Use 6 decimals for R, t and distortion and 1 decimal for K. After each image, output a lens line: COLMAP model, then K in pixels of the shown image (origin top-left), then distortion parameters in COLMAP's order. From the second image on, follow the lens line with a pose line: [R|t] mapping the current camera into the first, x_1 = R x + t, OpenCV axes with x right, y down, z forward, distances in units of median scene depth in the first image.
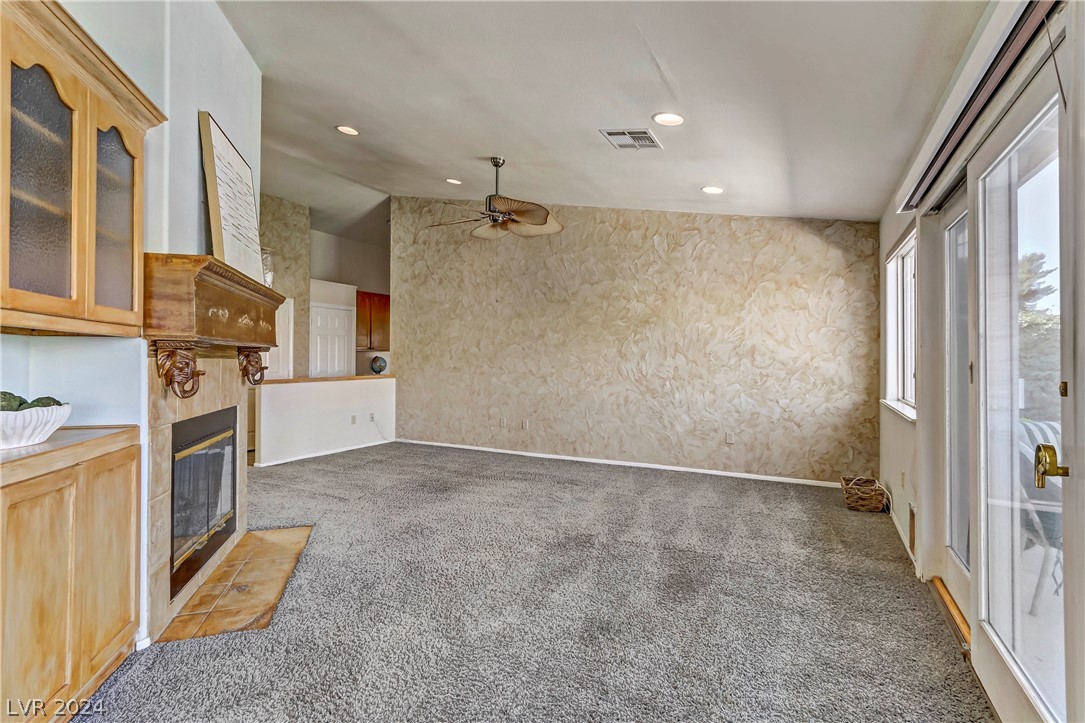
lens RADIAL K [[492.2, 0, 540.8], [0, 492.2, 357.7], [0, 0, 1]] dist [-0.019639, -0.000145]
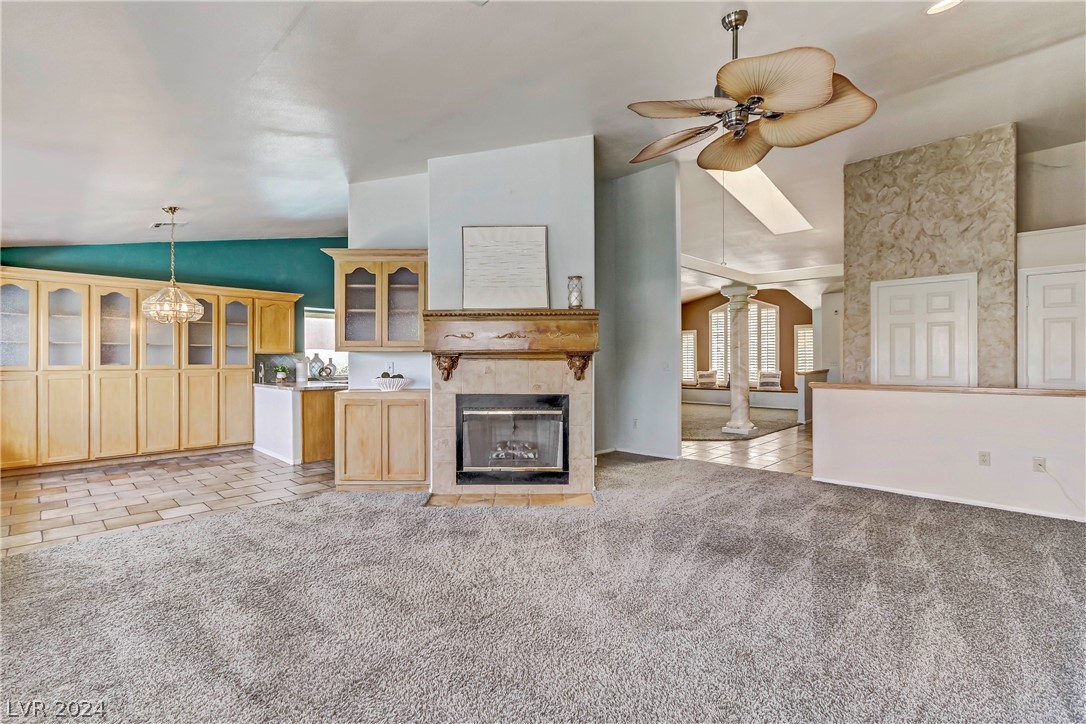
lens RADIAL K [[492.7, 0, 541.0], [0, 492.7, 360.0], [0, 0, 1]] dist [-0.019639, -0.000145]
pose [[-0.289470, 0.003964, -0.957179, 0.336927], [0.007133, 0.999973, 0.001984, -0.000778], [0.957160, -0.006253, -0.289491, 0.615853]]
